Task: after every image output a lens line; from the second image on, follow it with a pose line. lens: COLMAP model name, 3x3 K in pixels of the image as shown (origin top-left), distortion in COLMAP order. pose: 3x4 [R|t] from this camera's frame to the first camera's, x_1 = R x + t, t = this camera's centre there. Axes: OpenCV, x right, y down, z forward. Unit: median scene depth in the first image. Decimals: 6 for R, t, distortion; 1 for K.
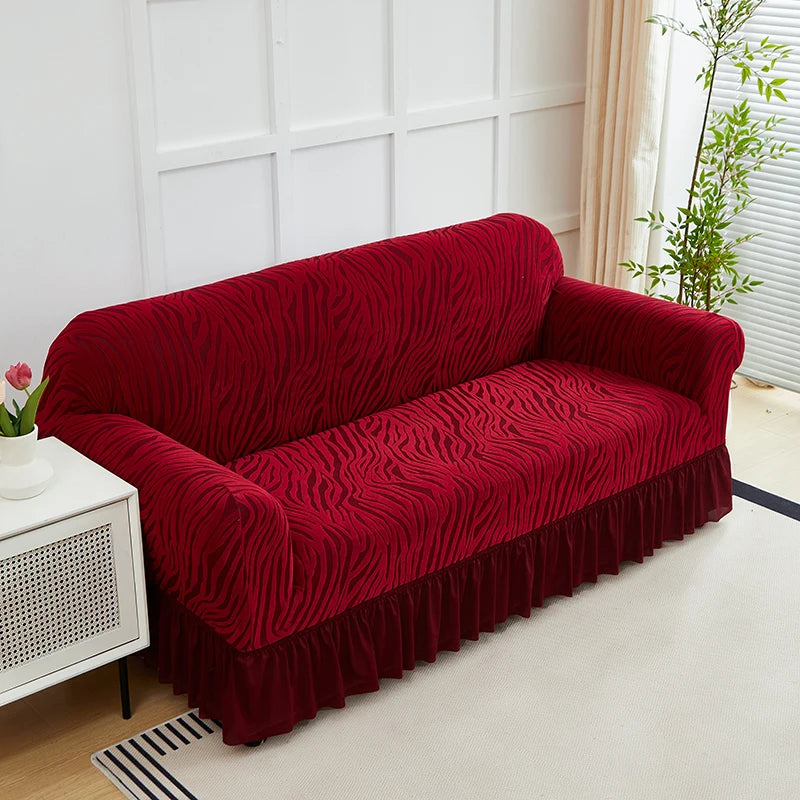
lens RADIAL K [[1305.2, 0, 398.7], [0, 1305.2, 401.6], [0, 0, 1]] dist [0.010185, 0.001347]
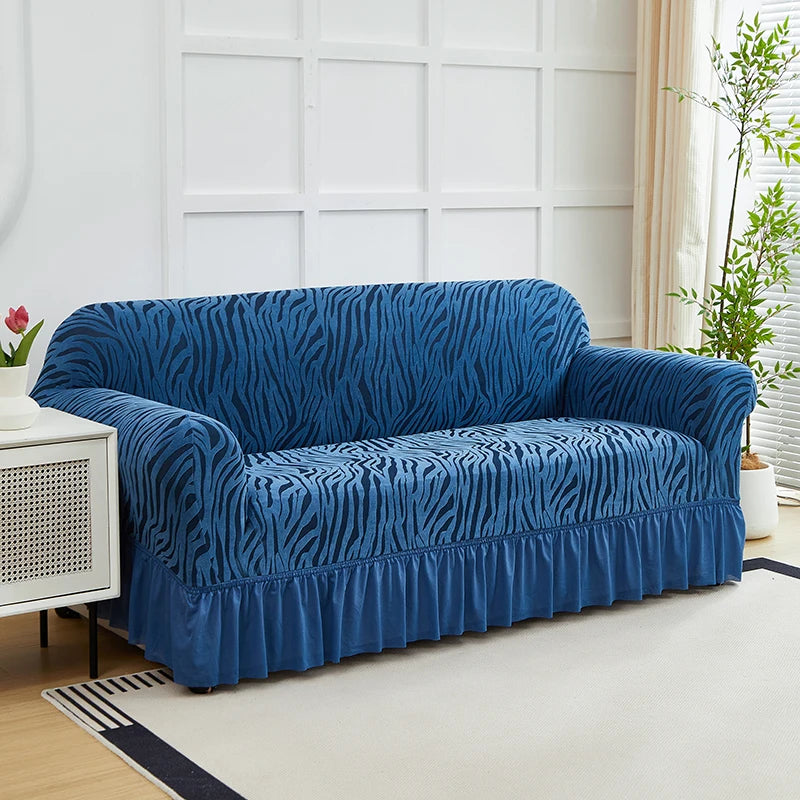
lens RADIAL K [[1569.8, 0, 428.0], [0, 1569.8, 398.2], [0, 0, 1]] dist [0.013652, -0.013985]
pose [[0.995730, 0.024402, -0.089033, 0.108917], [-0.044231, 0.972635, -0.228088, 0.214688], [0.081031, 0.231052, 0.969561, -0.145061]]
